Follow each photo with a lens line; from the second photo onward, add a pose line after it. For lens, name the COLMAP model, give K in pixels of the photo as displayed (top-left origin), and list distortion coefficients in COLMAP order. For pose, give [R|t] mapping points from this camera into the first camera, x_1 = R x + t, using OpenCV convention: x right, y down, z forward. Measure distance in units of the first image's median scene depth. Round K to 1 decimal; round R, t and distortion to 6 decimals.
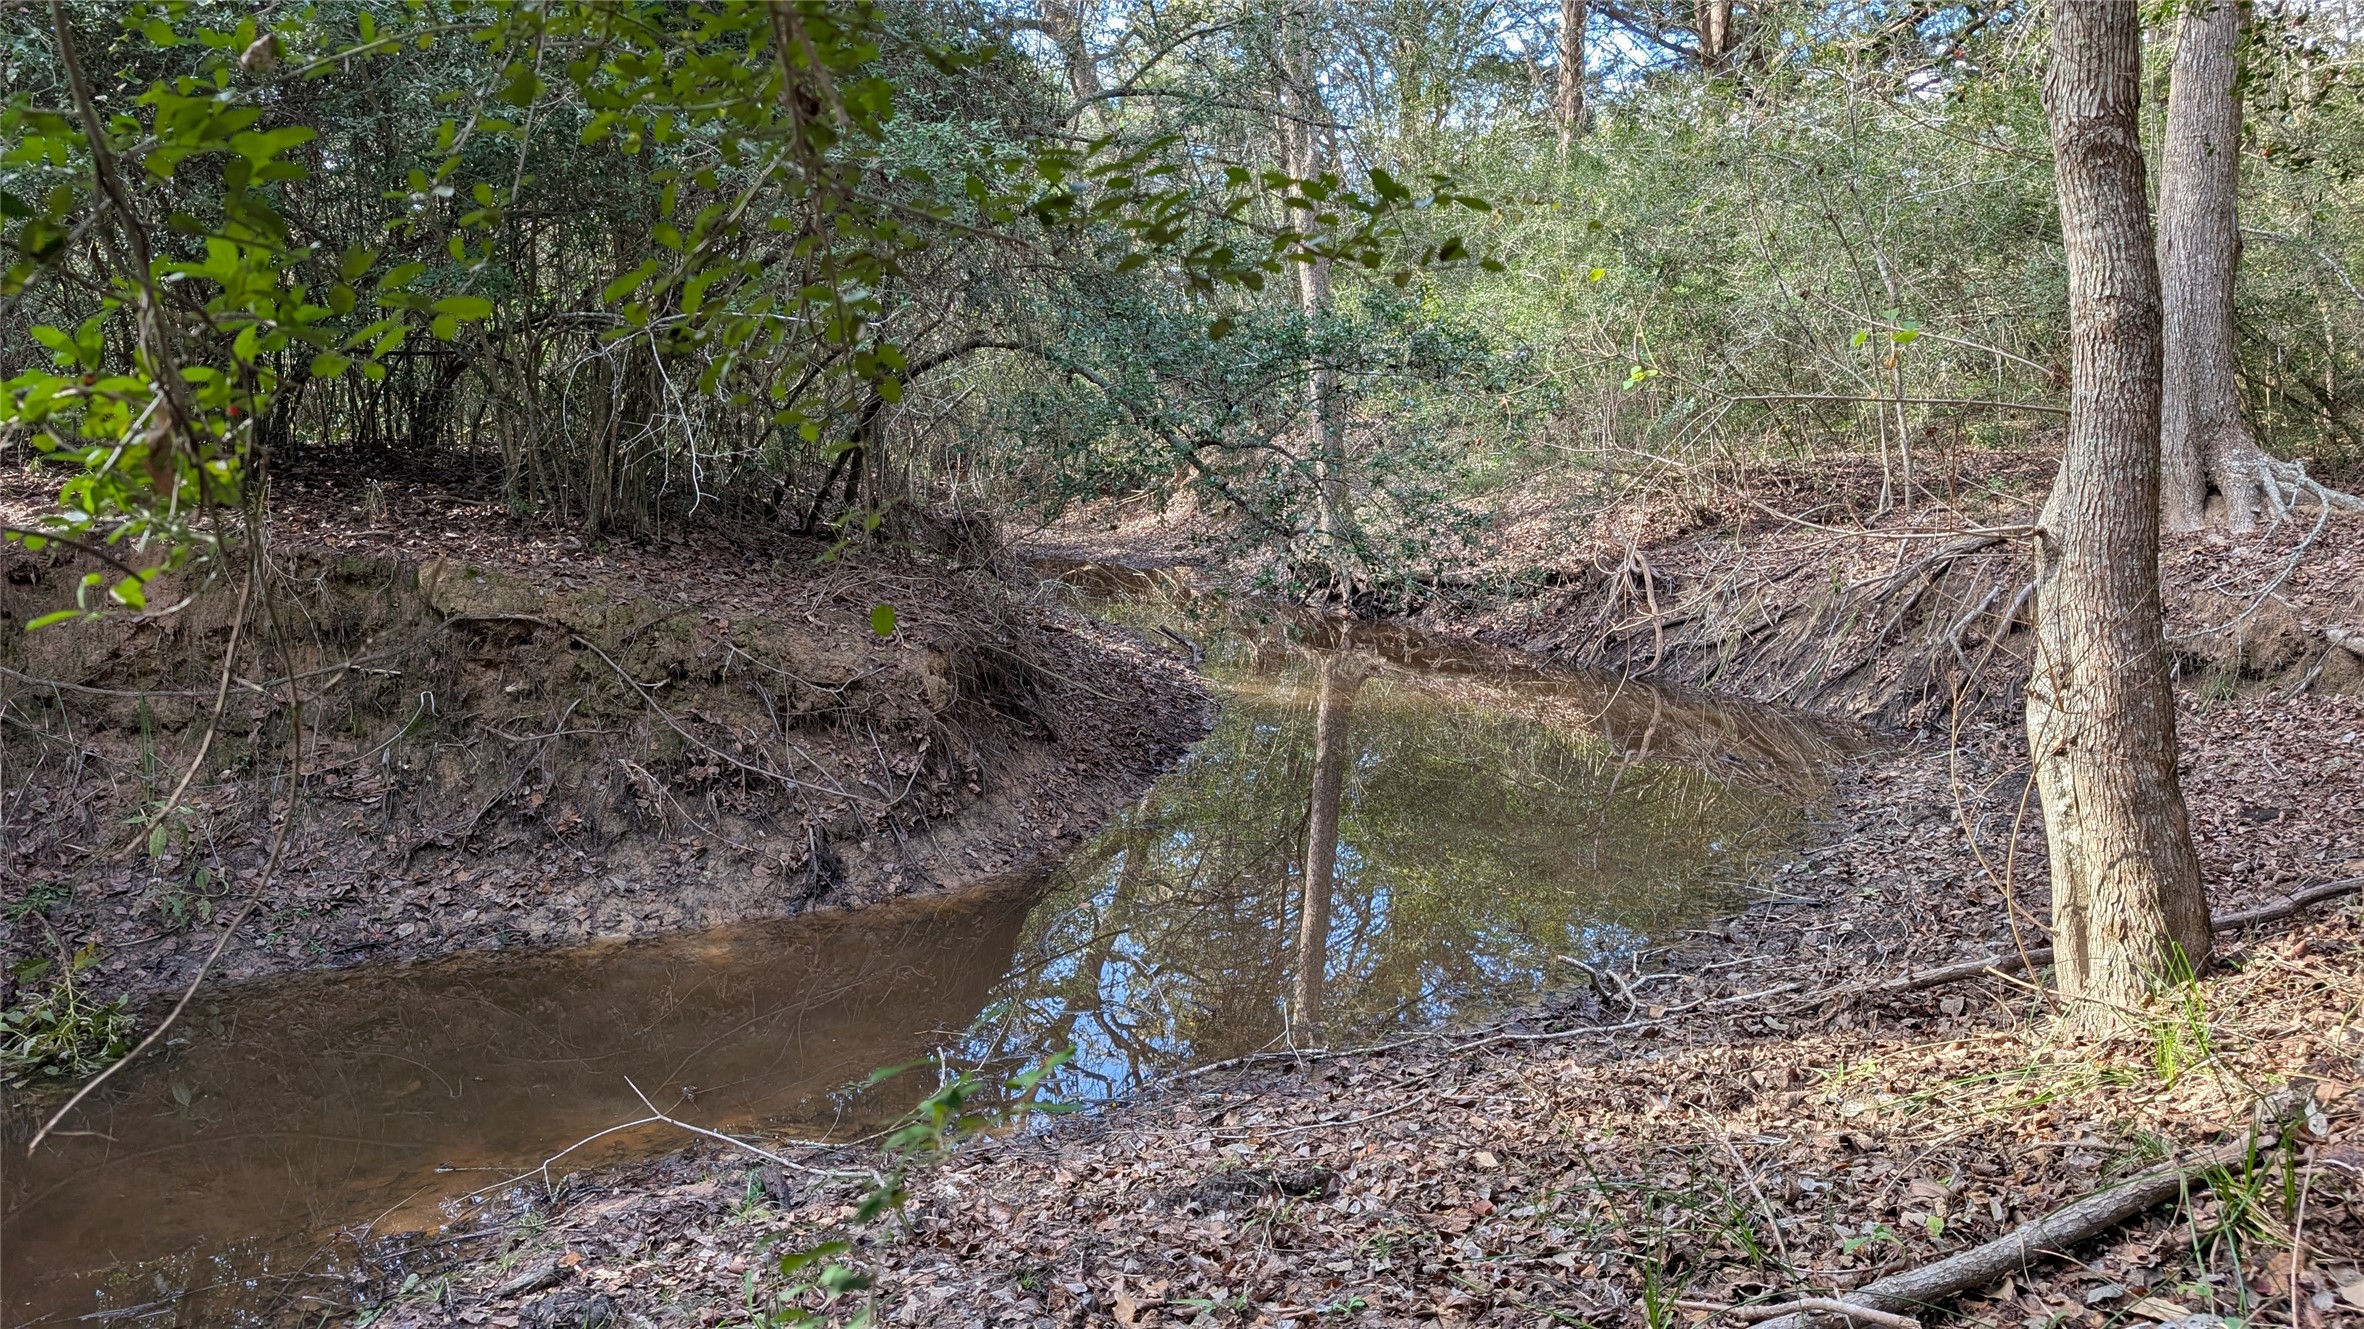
lens RADIAL K [[1732.1, 0, 1186.9], [0, 1732.1, 683.5], [0, 0, 1]] dist [0.009805, 0.000862]
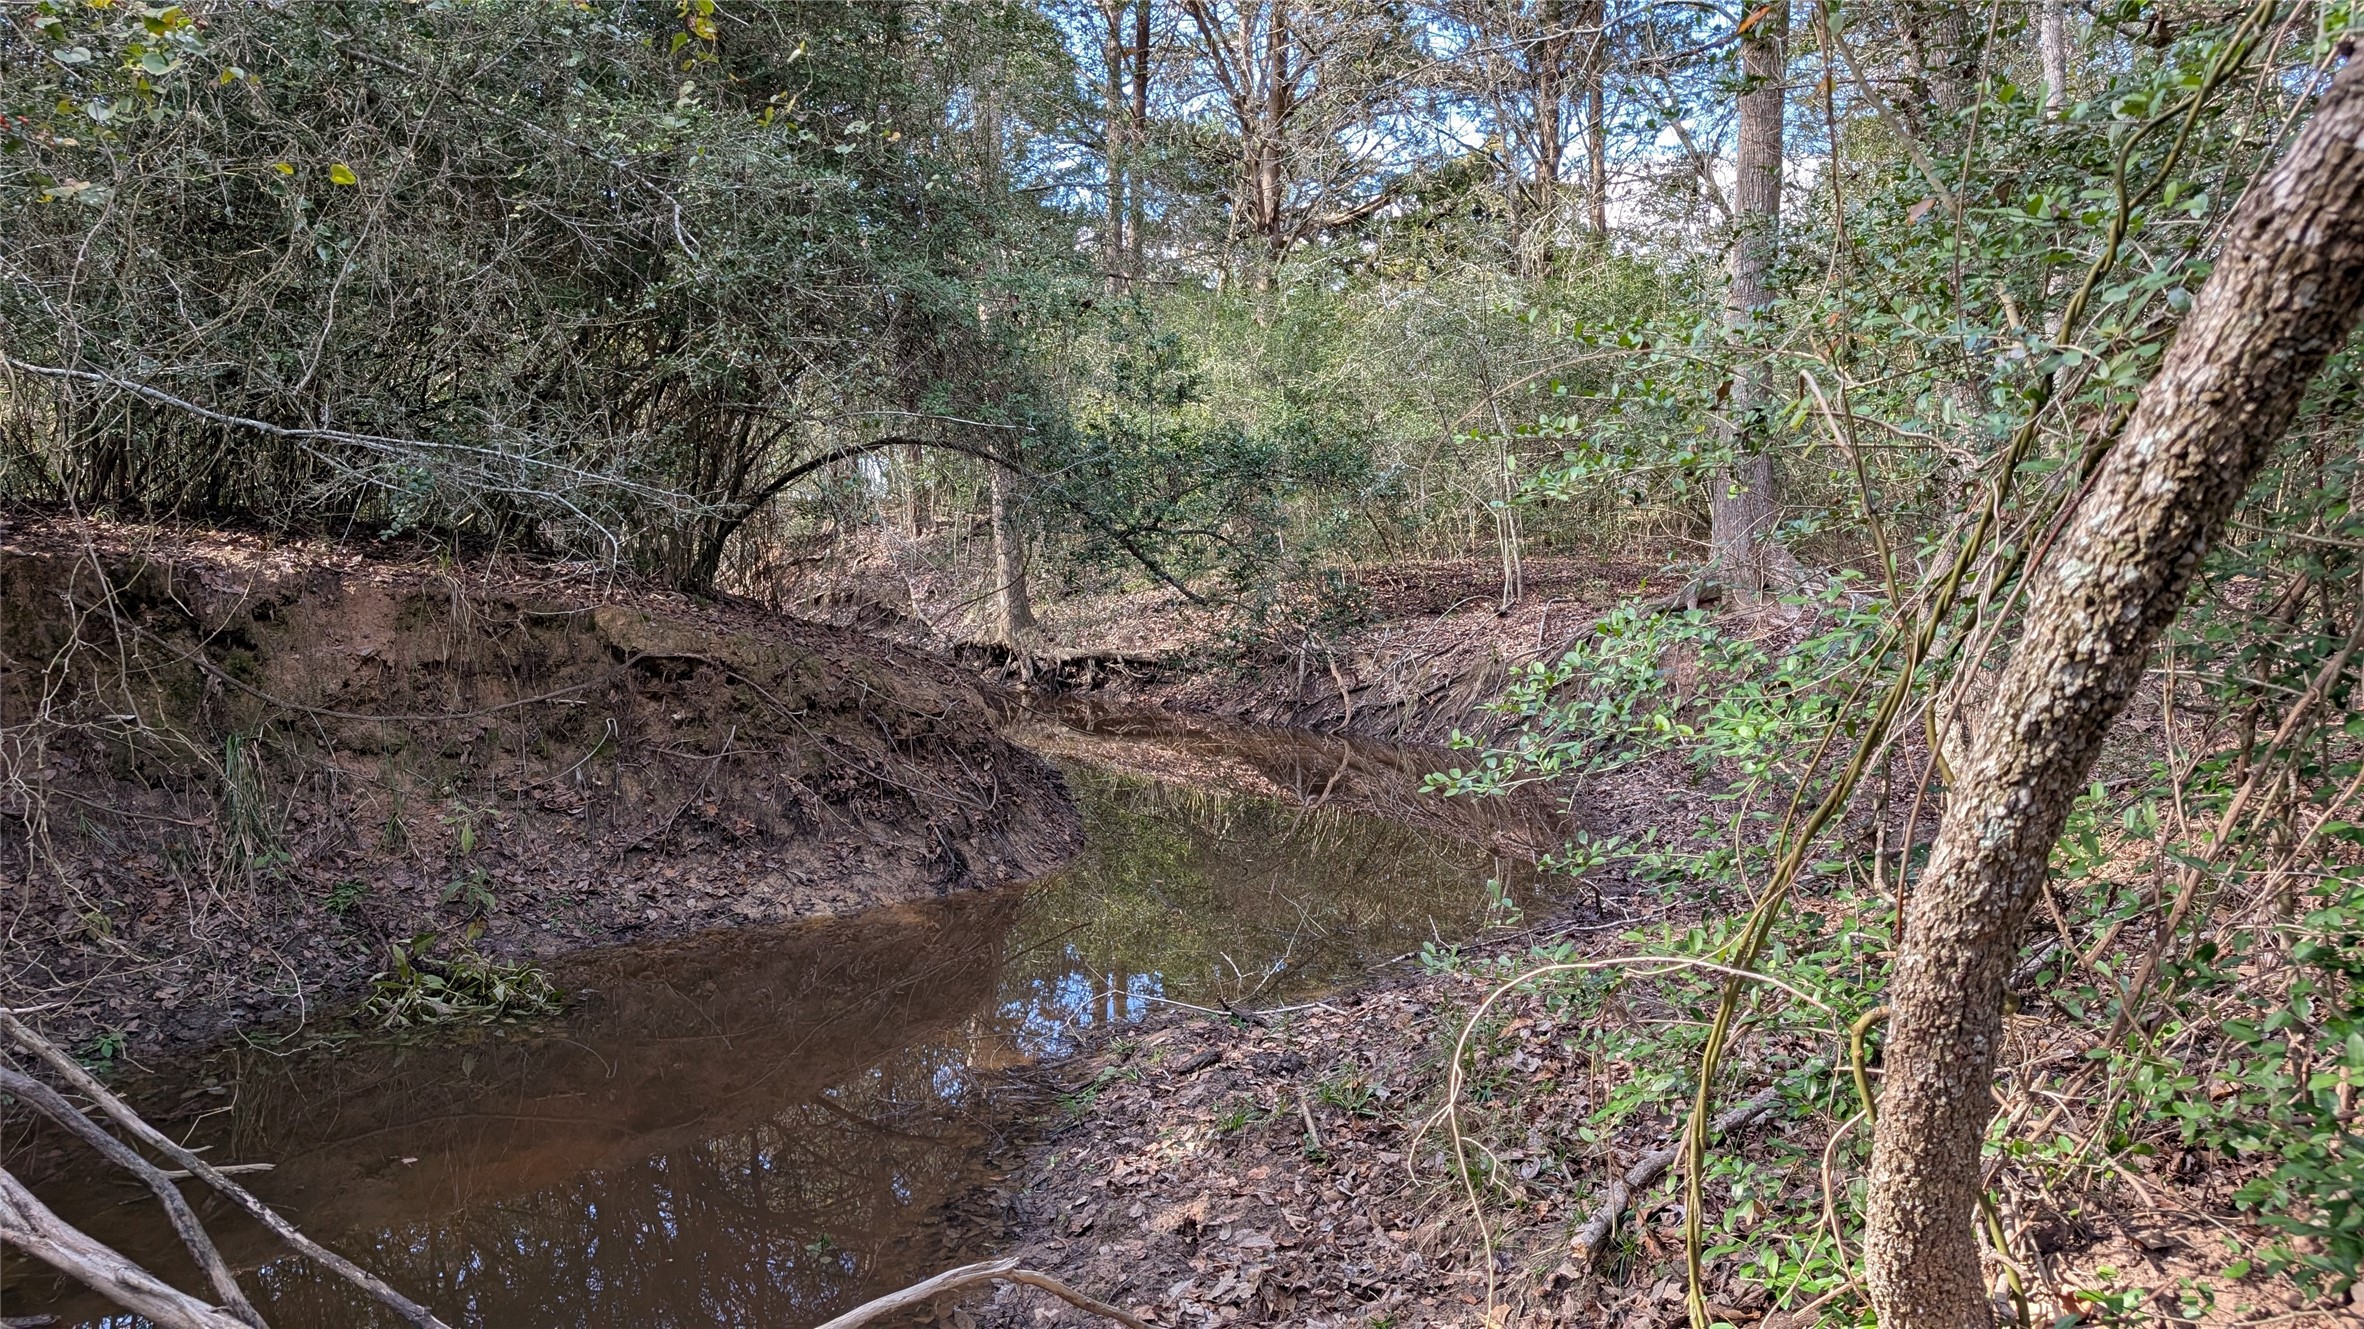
lens RADIAL K [[1732.1, 0, 1175.9], [0, 1732.1, 649.7], [0, 0, 1]] dist [0.009805, 0.000862]
pose [[0.938700, 0.009687, 0.344600, -0.478753], [0.018179, 0.996823, -0.077542, 0.055048], [-0.344256, 0.079054, 0.935542, -0.219959]]
